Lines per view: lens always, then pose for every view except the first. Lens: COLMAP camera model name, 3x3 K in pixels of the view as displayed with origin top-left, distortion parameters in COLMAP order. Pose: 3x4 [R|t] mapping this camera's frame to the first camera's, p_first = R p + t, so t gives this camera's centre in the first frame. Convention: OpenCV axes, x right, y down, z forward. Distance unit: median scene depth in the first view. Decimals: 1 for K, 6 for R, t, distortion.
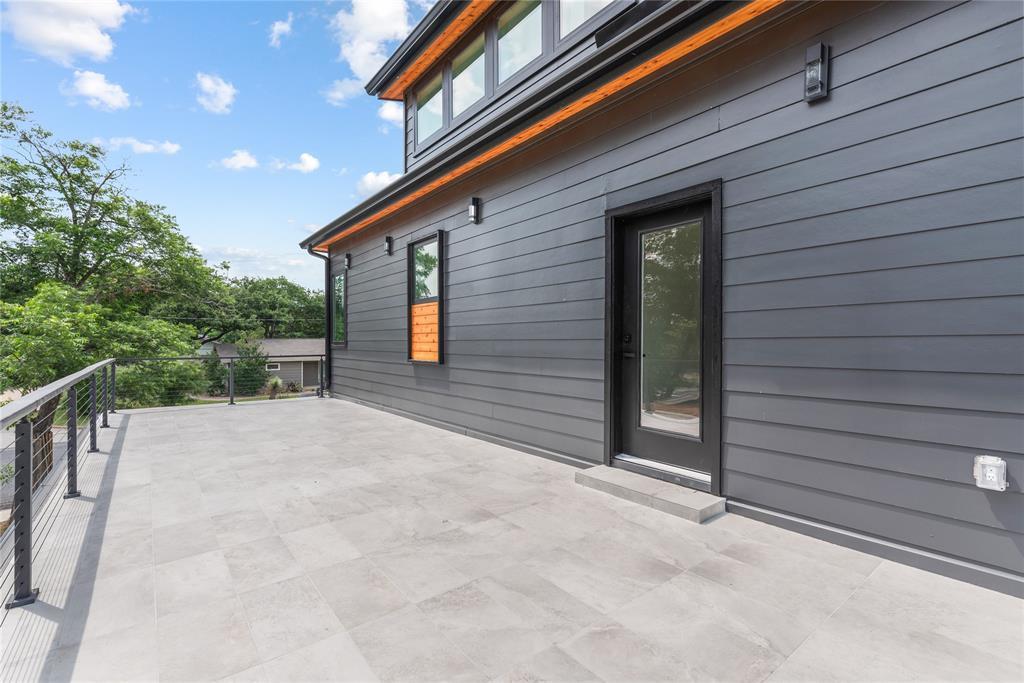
lens RADIAL K [[469.5, 0, 514.5], [0, 469.5, 341.3], [0, 0, 1]] dist [-0.003802, -0.000253]
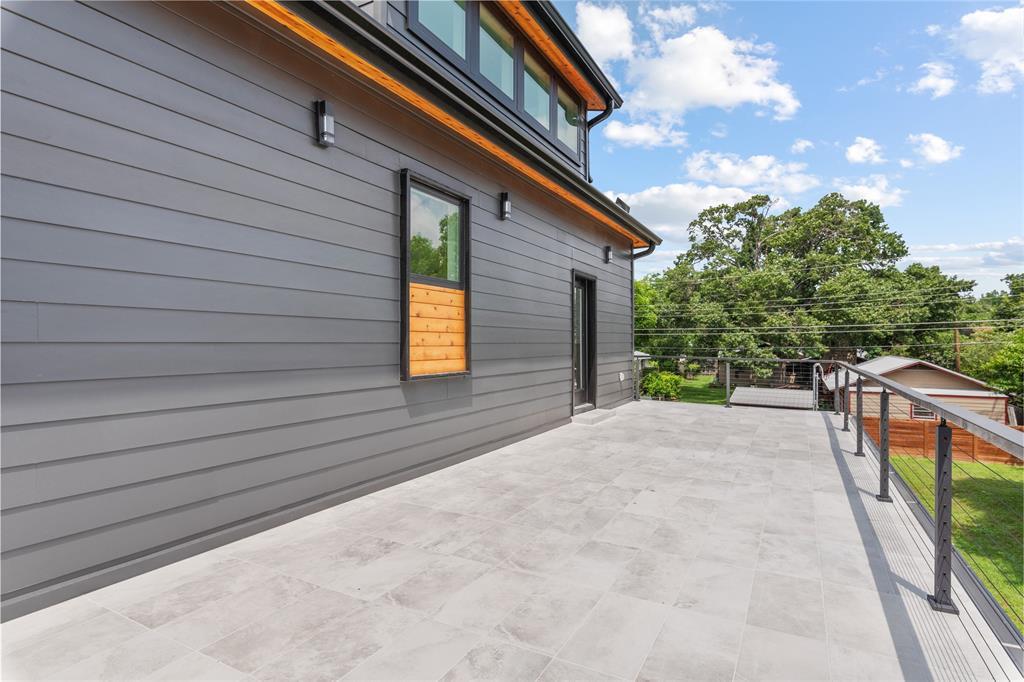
lens RADIAL K [[549.0, 0, 512.9], [0, 549.0, 338.3], [0, 0, 1]] dist [0.003033, 0.000905]
pose [[-0.406540, 0.013115, 0.913539, -0.945695], [0.002440, 0.999909, -0.013269, 0.002501], [-0.913630, -0.003165, -0.406535, 1.233278]]
